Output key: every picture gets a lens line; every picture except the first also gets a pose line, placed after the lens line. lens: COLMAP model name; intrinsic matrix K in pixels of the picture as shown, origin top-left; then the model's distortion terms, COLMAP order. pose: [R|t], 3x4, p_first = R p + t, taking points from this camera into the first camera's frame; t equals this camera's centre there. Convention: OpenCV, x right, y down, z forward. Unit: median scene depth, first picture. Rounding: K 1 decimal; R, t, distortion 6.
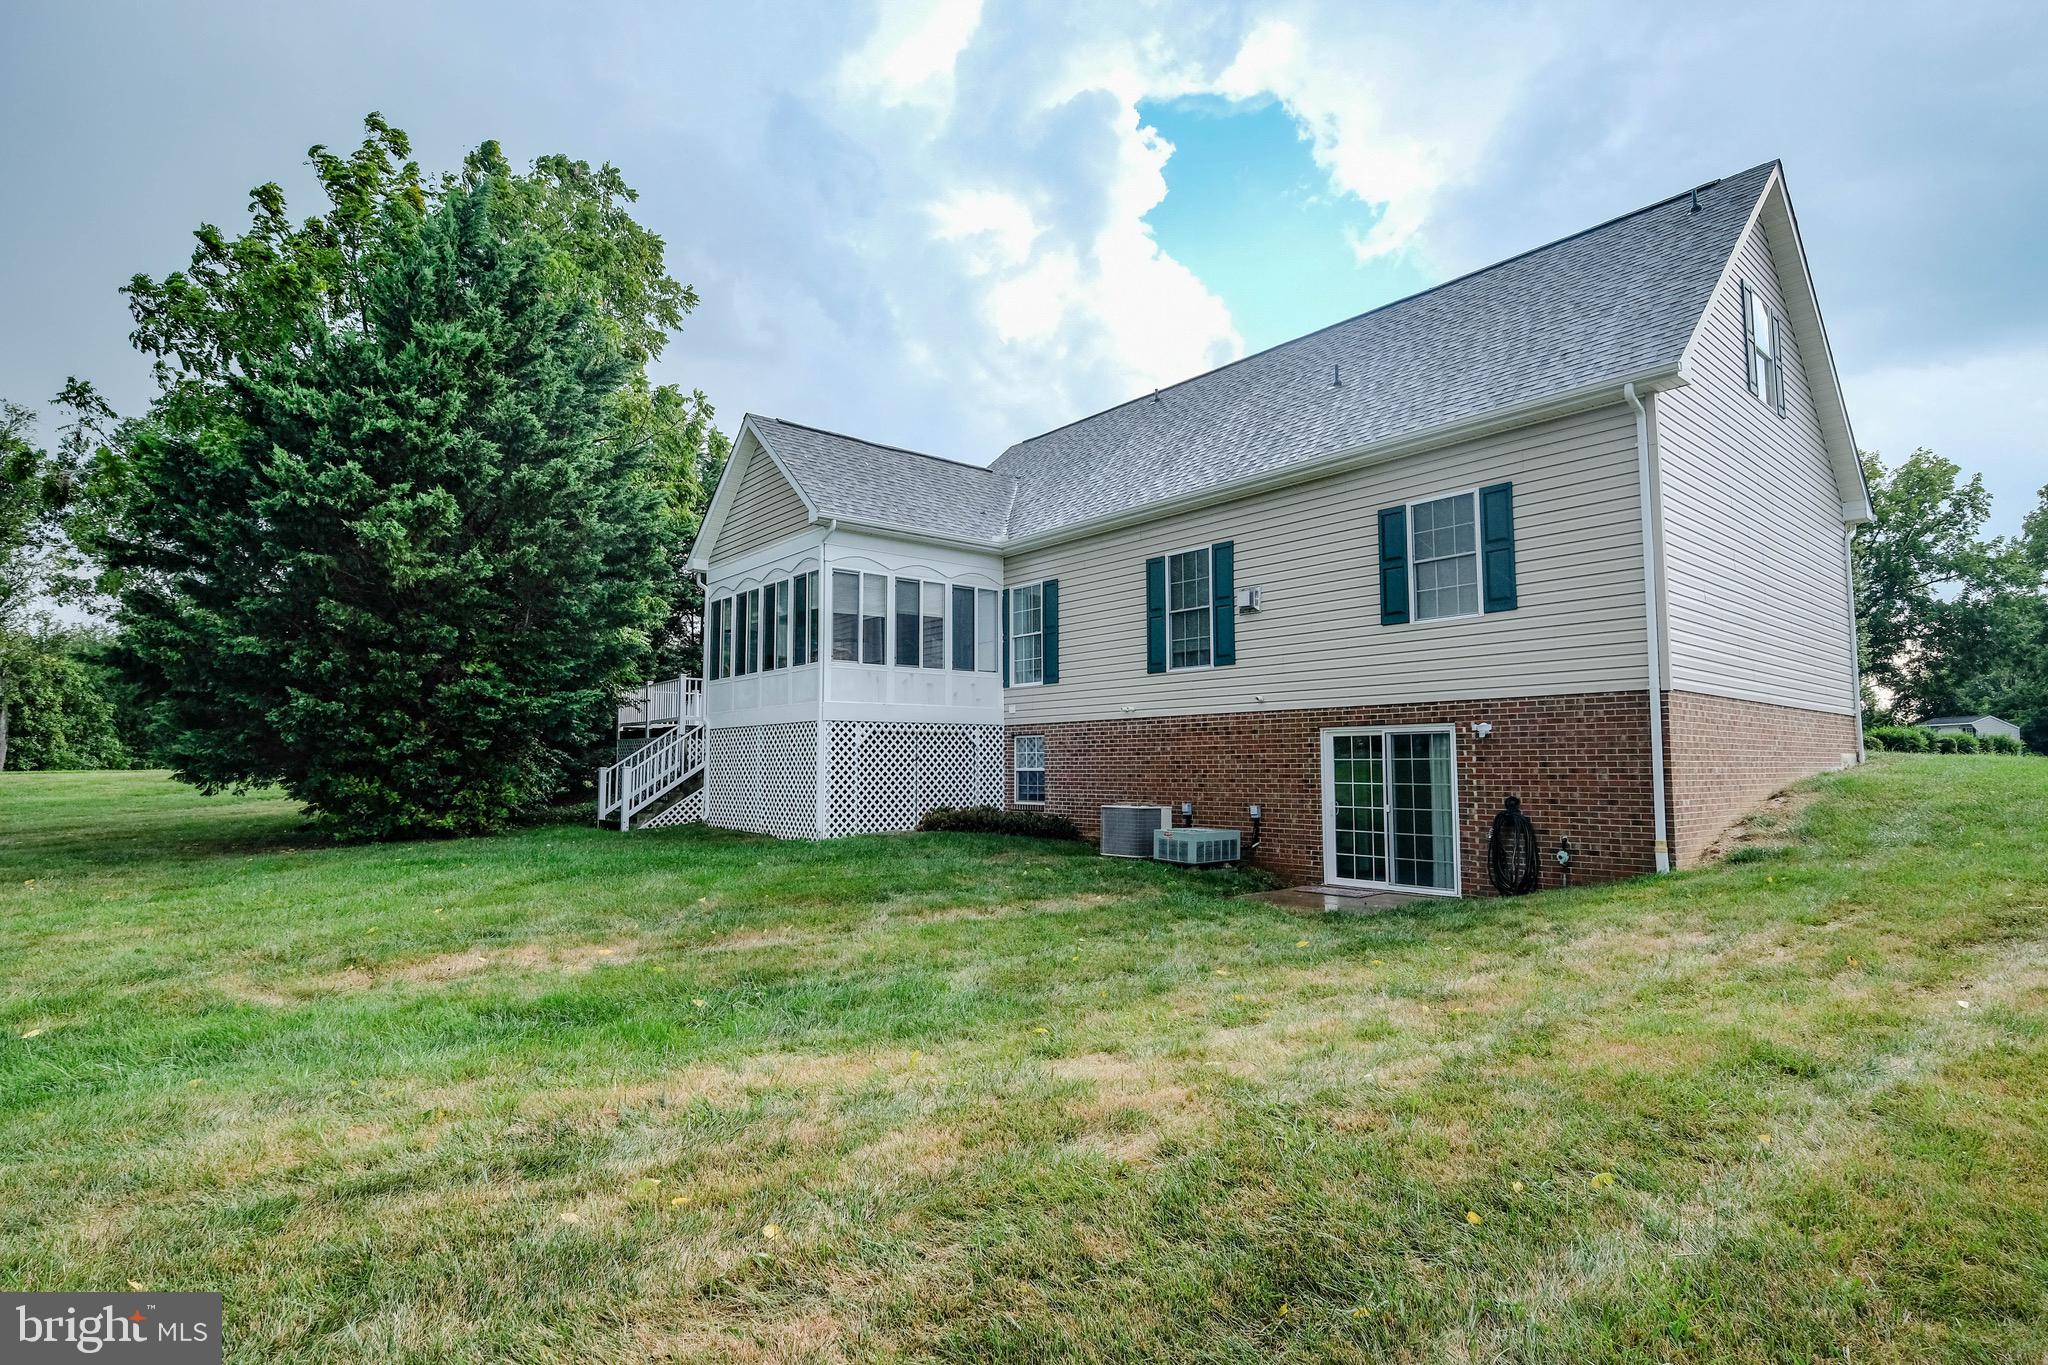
lens RADIAL K [[1025.0, 0, 1021.4], [0, 1025.0, 696.6], [0, 0, 1]] dist [-0.005183, -0.002669]
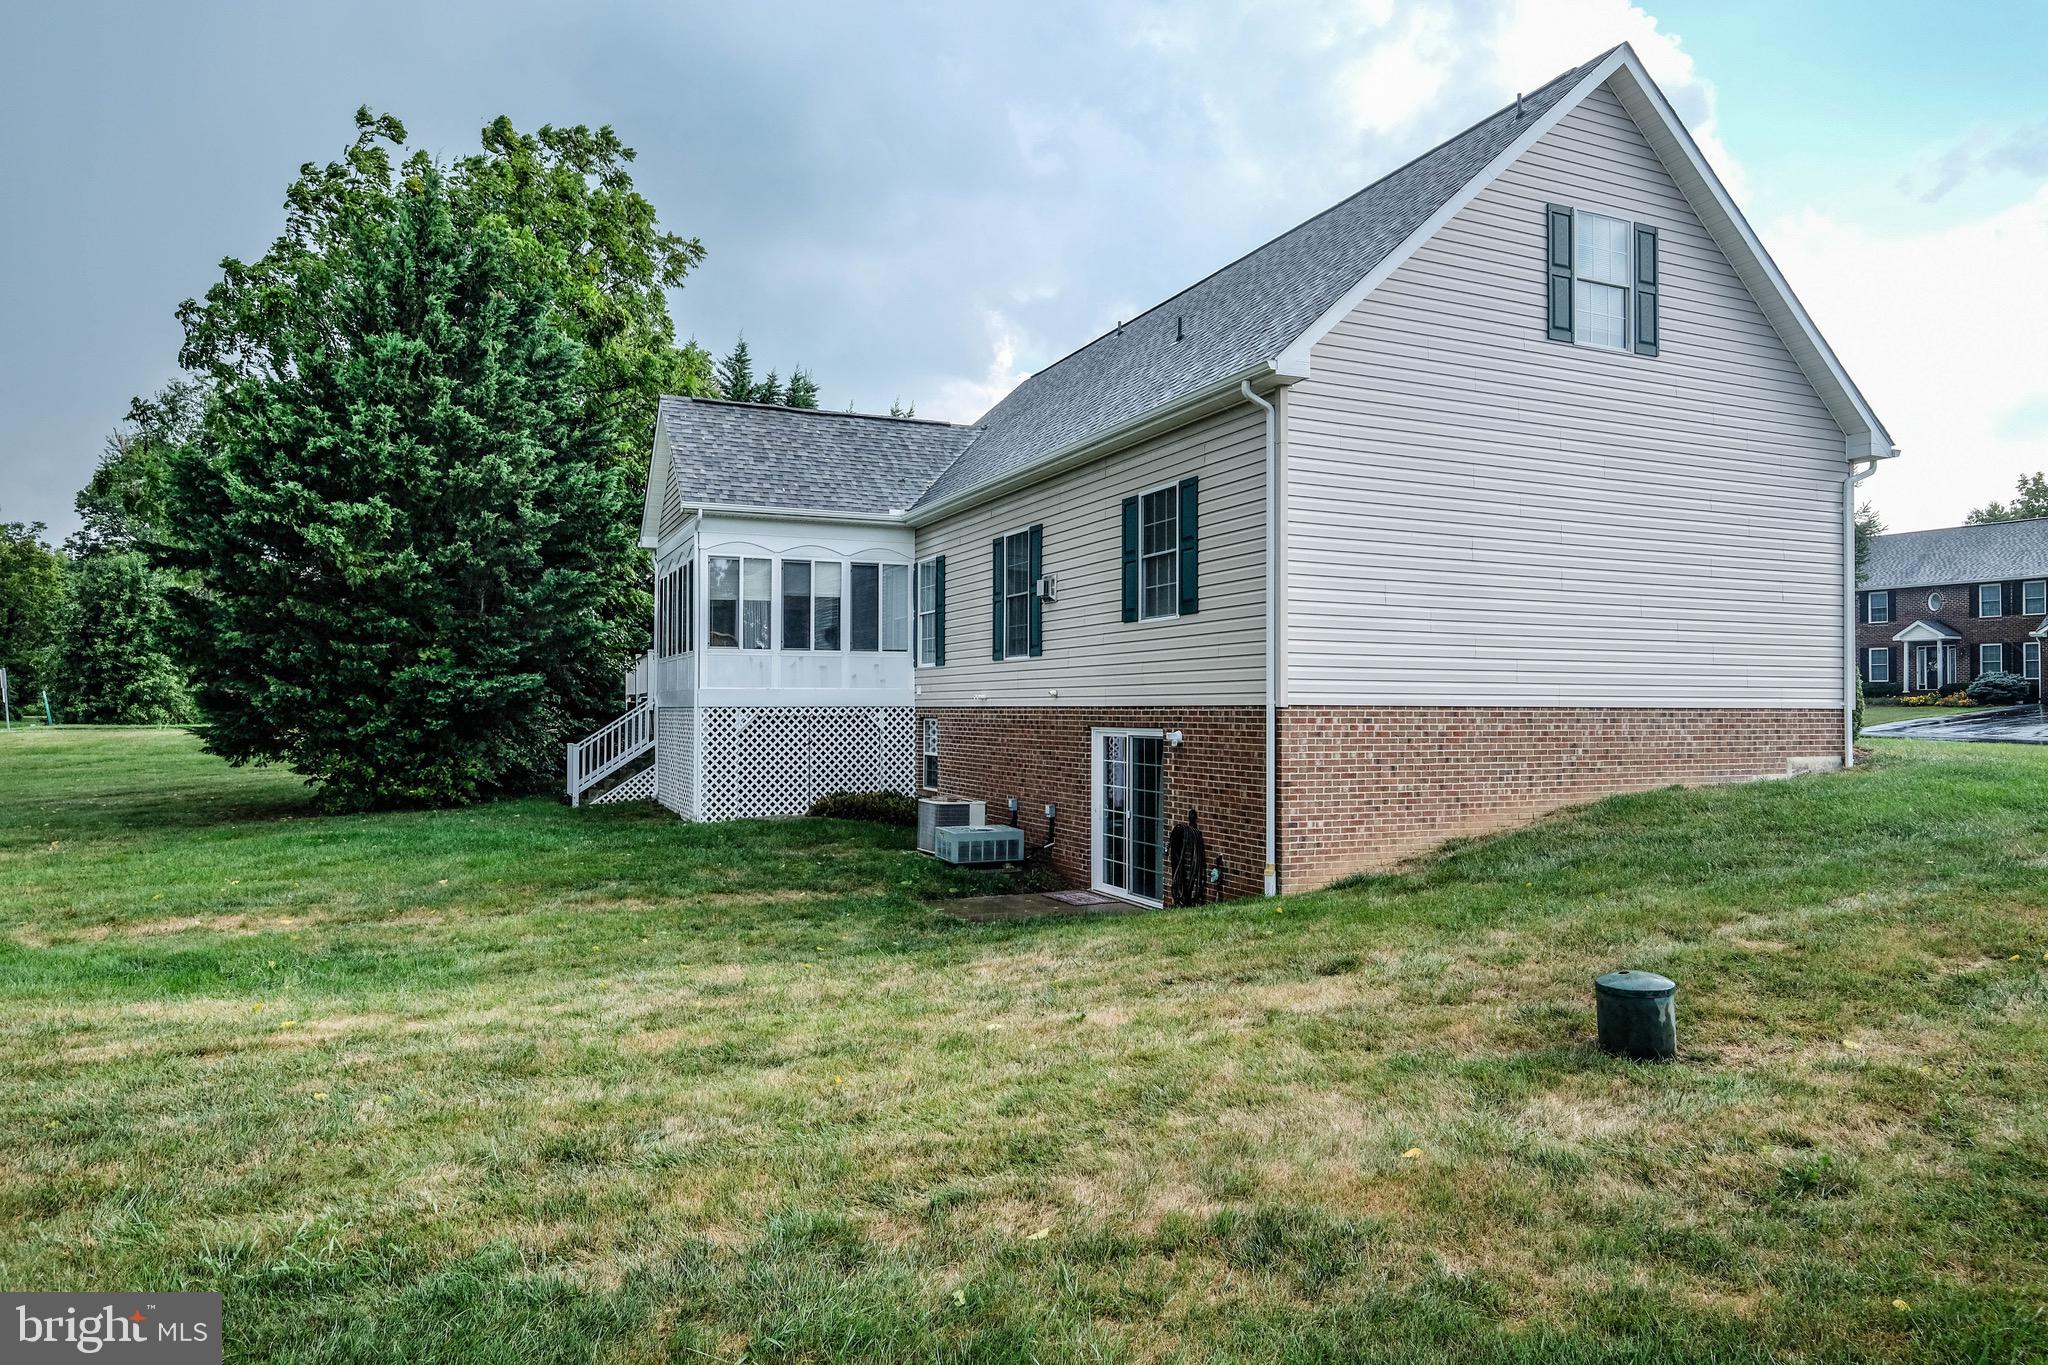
lens RADIAL K [[1283.1, 0, 1027.7], [0, 1283.1, 676.3], [0, 0, 1]] dist [-0.005603, 0.004141]
pose [[0.960857, -0.000484, -0.277045, 0.468072], [0.012450, 0.999064, 0.041436, -0.055035], [0.276766, -0.043264, 0.959963, -0.131386]]
